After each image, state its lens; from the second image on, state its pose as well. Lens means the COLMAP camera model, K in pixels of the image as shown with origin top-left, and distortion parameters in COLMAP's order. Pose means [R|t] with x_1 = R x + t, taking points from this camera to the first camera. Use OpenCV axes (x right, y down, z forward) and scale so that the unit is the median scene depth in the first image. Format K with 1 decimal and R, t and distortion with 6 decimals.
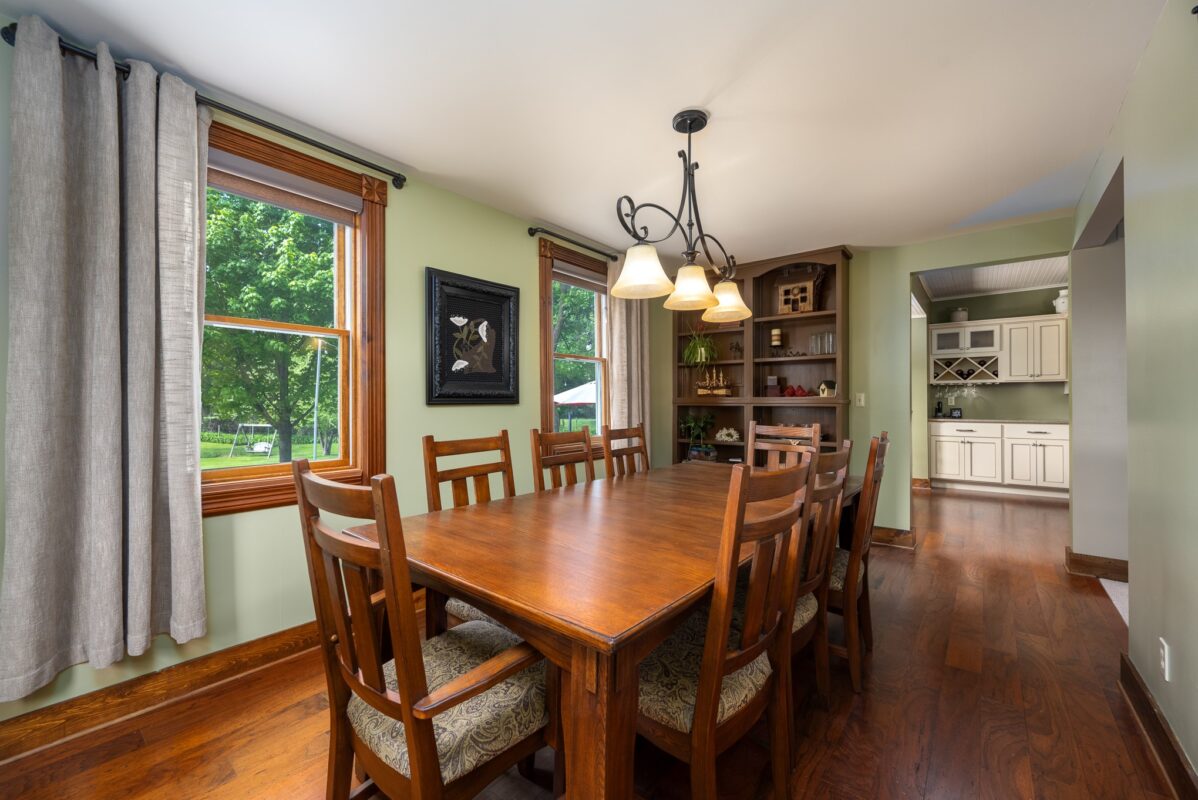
lens RADIAL K [[478.8, 0, 599.8], [0, 478.8, 402.4], [0, 0, 1]] dist [0.000344, -0.000698]
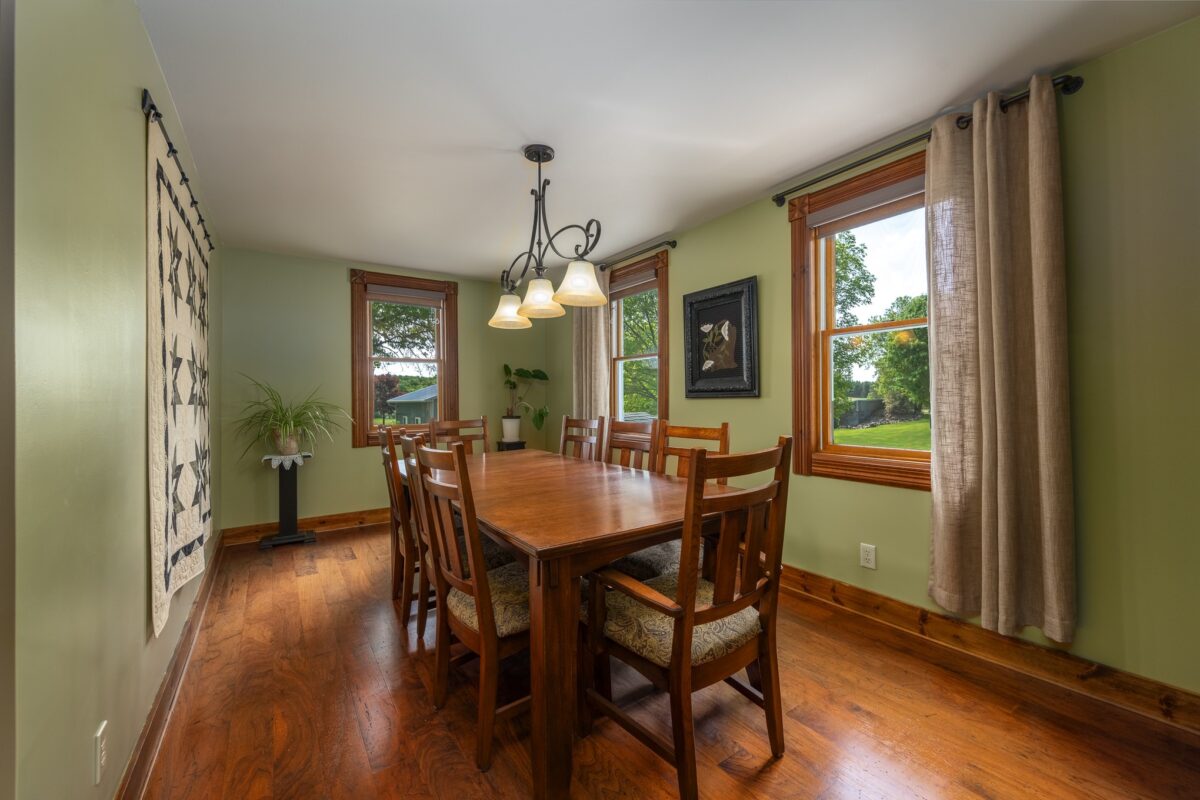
lens RADIAL K [[479.6, 0, 603.0], [0, 479.6, 392.7], [0, 0, 1]] dist [0.000344, -0.000698]
pose [[-0.284491, -0.006819, -0.958654, 1.670831], [0.004299, 0.999956, -0.008388, 0.000817], [0.958669, -0.006508, -0.284449, 1.965470]]
